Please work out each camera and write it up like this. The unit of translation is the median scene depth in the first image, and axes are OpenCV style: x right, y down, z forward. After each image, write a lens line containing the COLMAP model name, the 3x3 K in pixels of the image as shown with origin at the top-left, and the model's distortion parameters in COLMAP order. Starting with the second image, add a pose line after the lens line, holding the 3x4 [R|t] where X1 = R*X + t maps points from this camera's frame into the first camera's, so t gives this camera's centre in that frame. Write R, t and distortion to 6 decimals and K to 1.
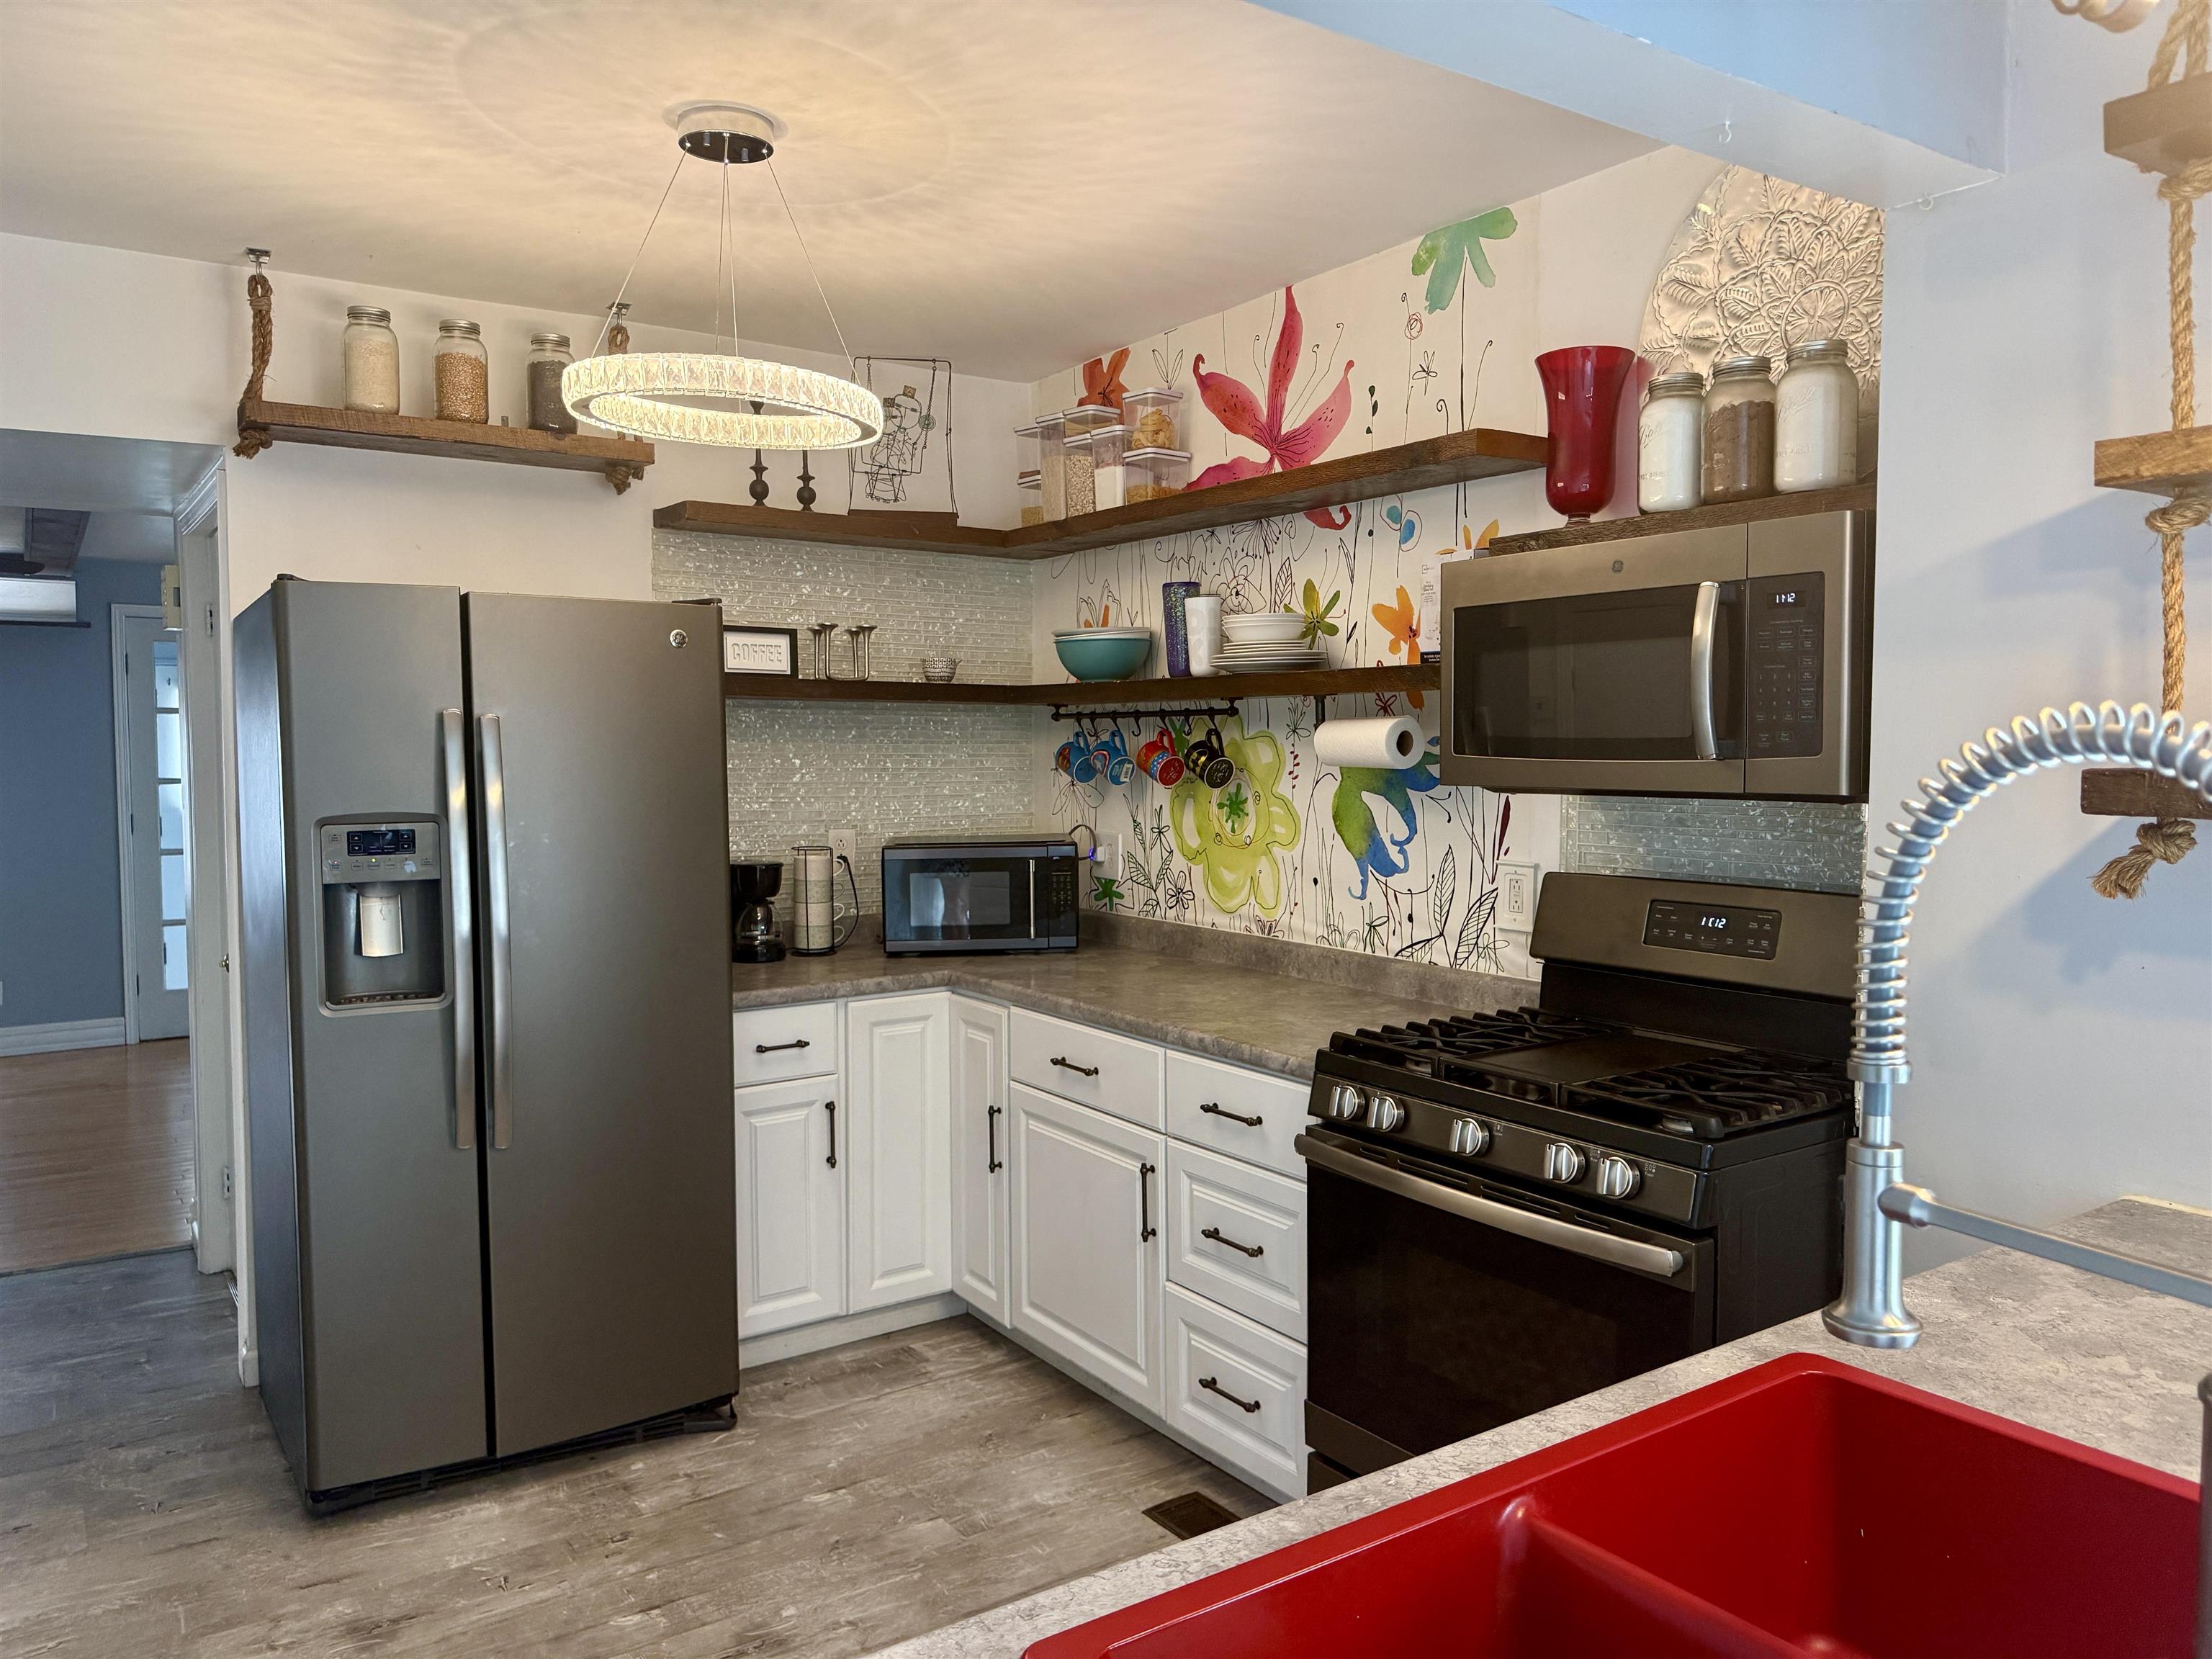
lens RADIAL K [[1559.4, 0, 1091.2], [0, 1559.4, 820.5], [0, 0, 1]] dist [0.096579, -0.148117]
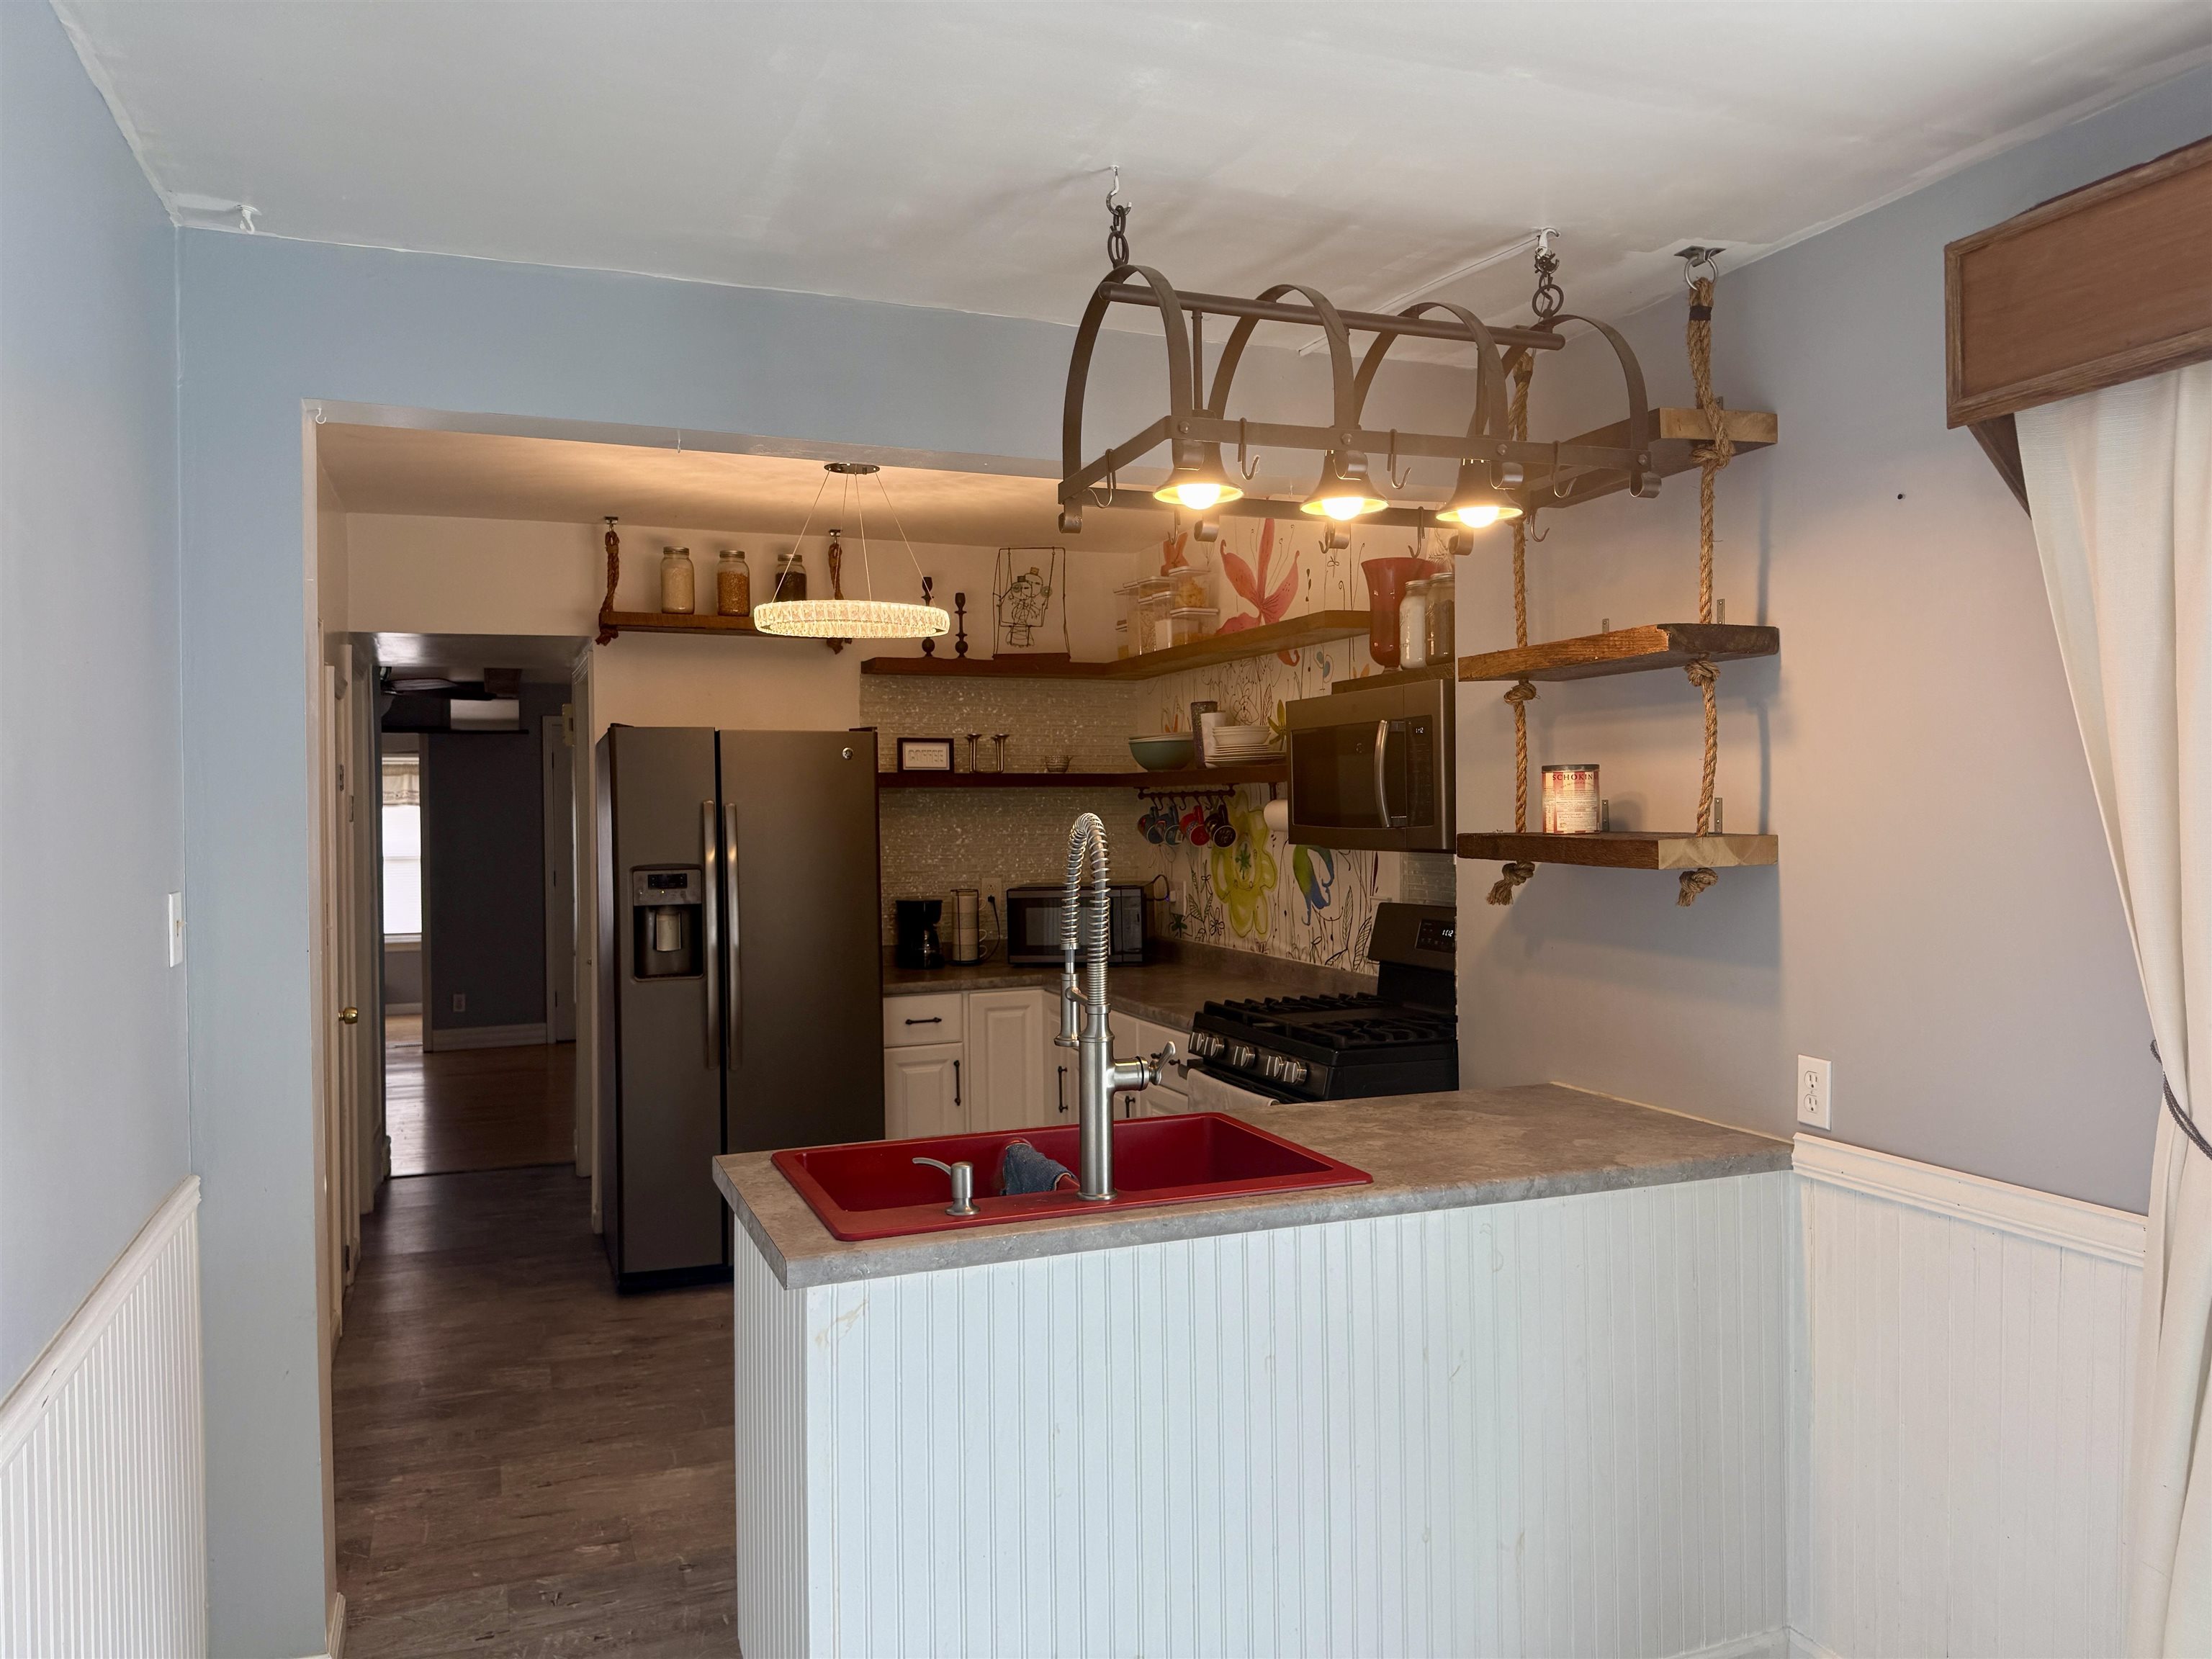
lens RADIAL K [[1559.4, 0, 1091.2], [0, 1559.4, 820.5], [0, 0, 1]] dist [0.096579, -0.148117]
pose [[0.974010, -0.007305, -0.226387, 0.300652], [-0.001957, 0.999171, -0.040663, 0.013375], [0.226497, 0.040049, 0.973188, -0.425030]]
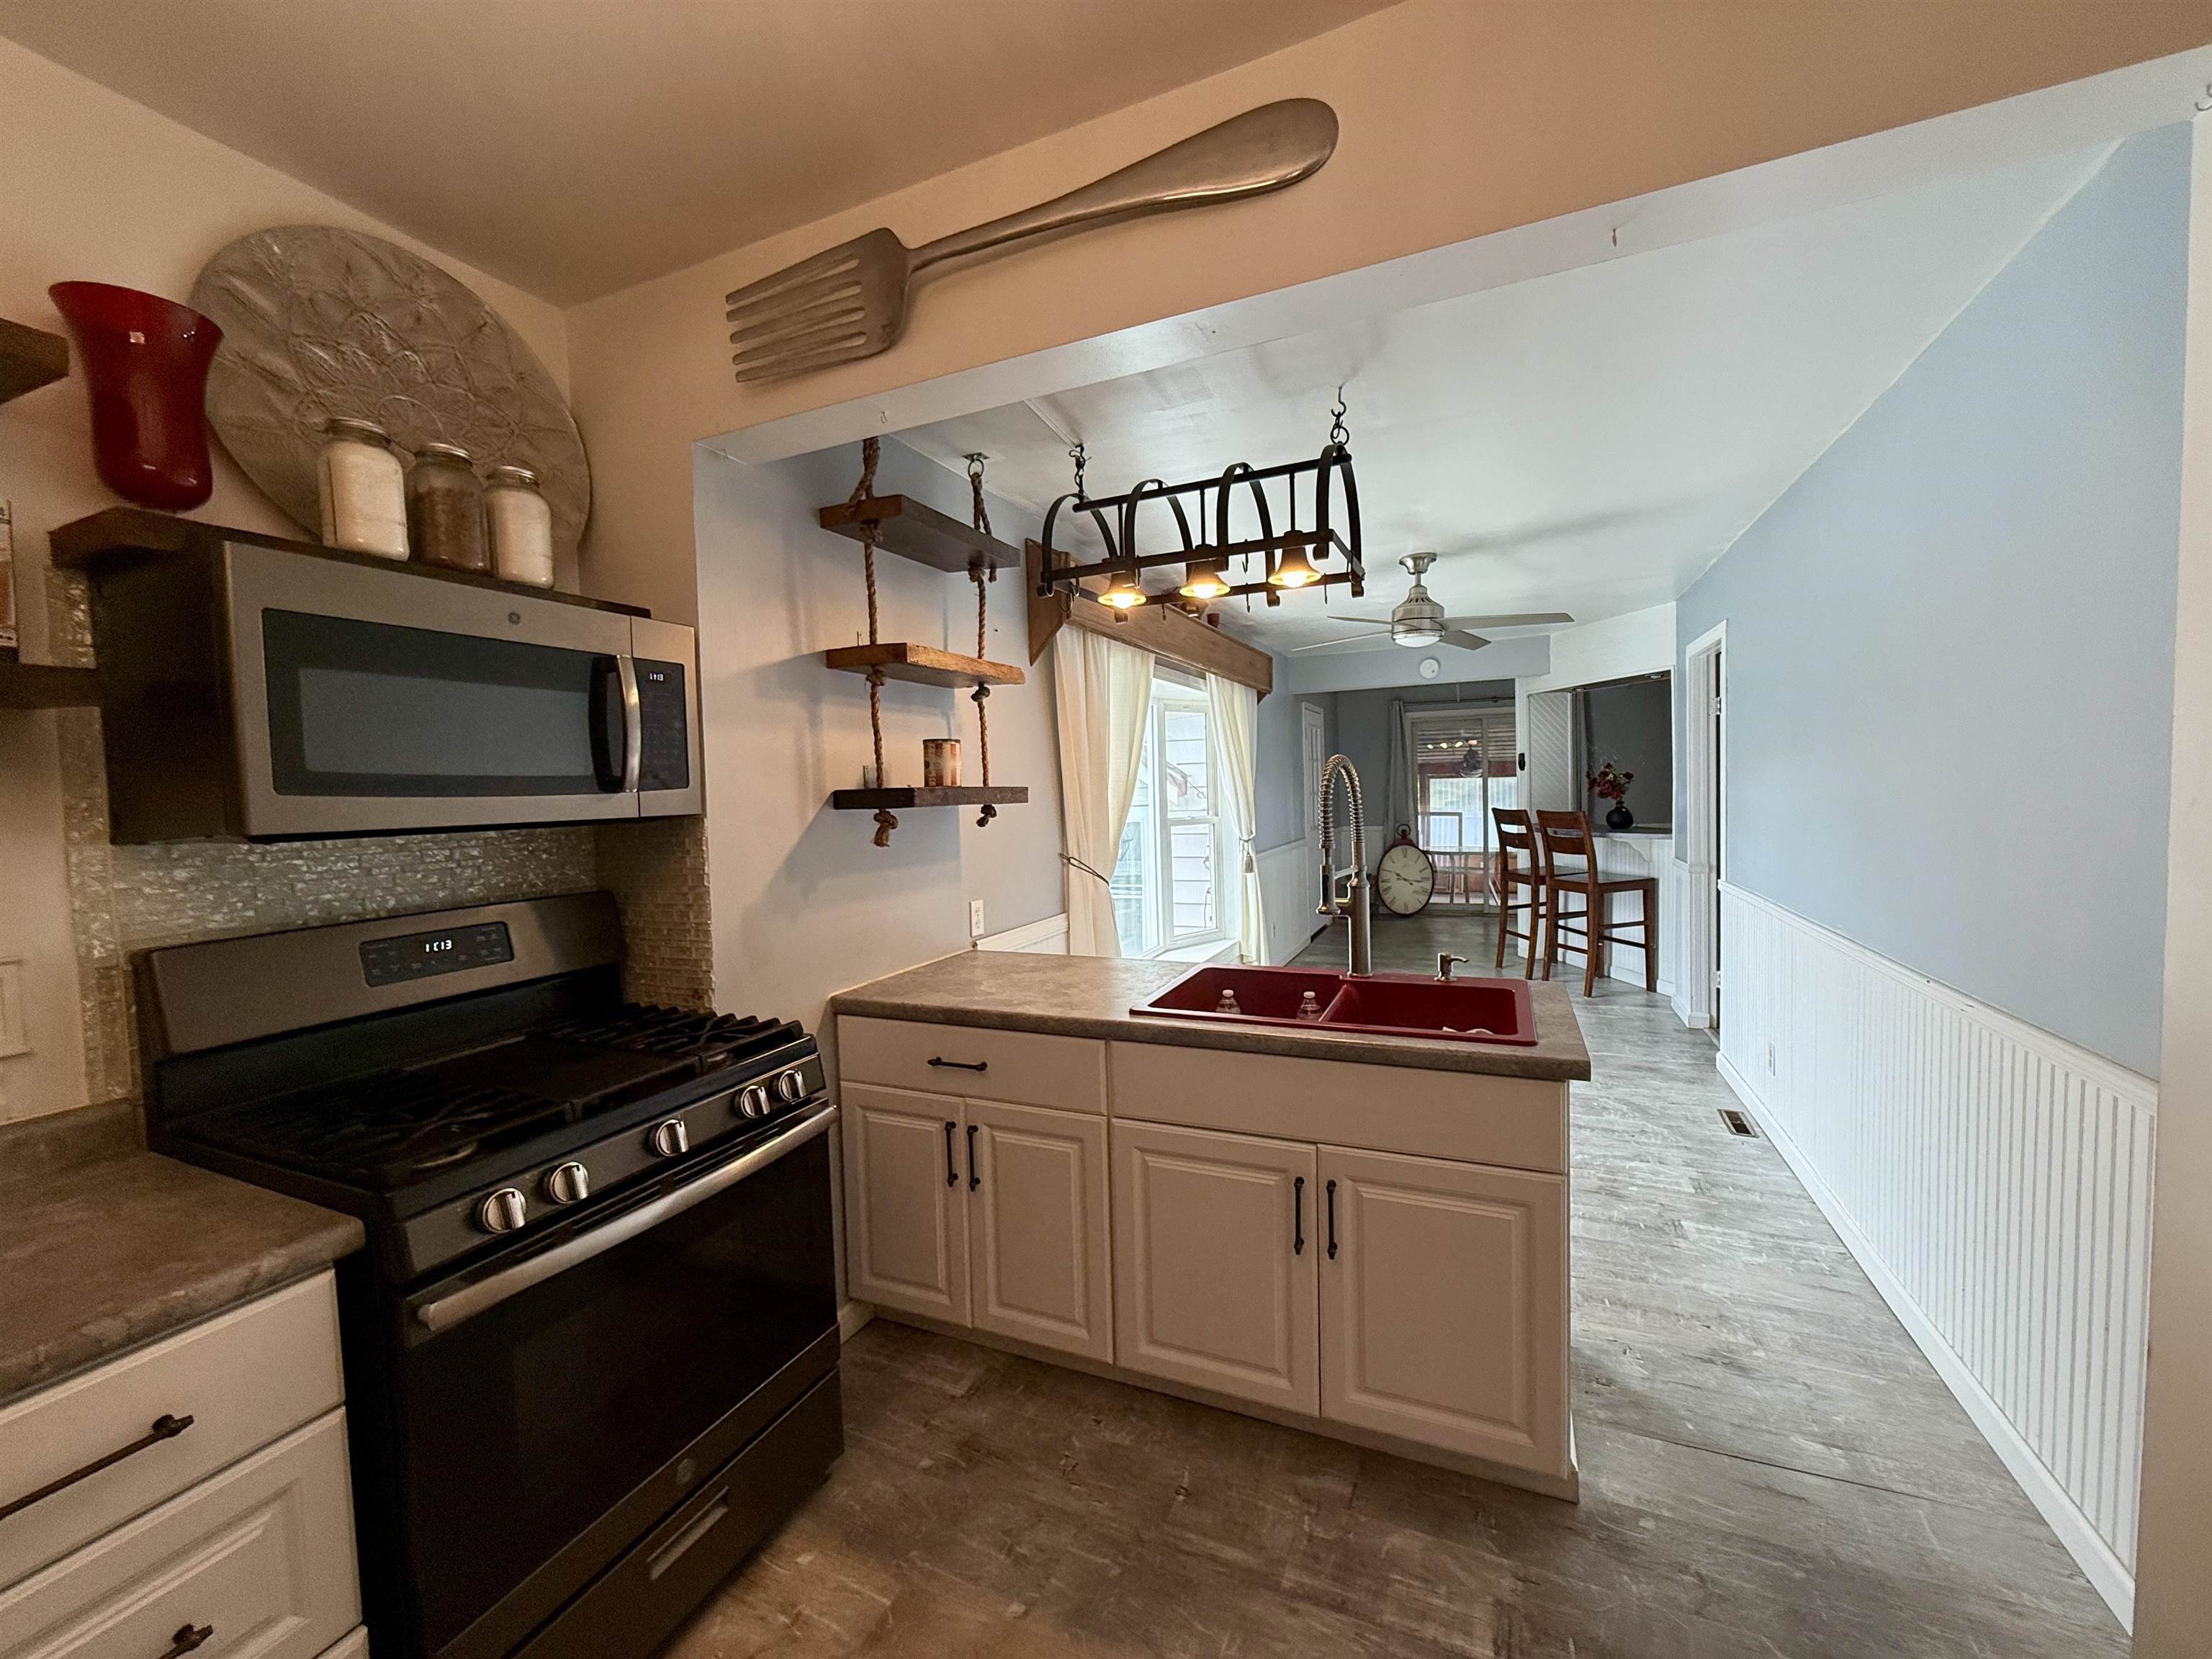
lens RADIAL K [[882.2, 0, 1107.8], [0, 882.2, 833.5], [0, 0, 1]] dist [0.001978, 0.000151]
pose [[-0.527802, -0.028676, 0.848883, -0.282866], [0.070153, 0.994543, 0.077214, -0.021834], [-0.846465, 0.100306, -0.522911, 0.686827]]
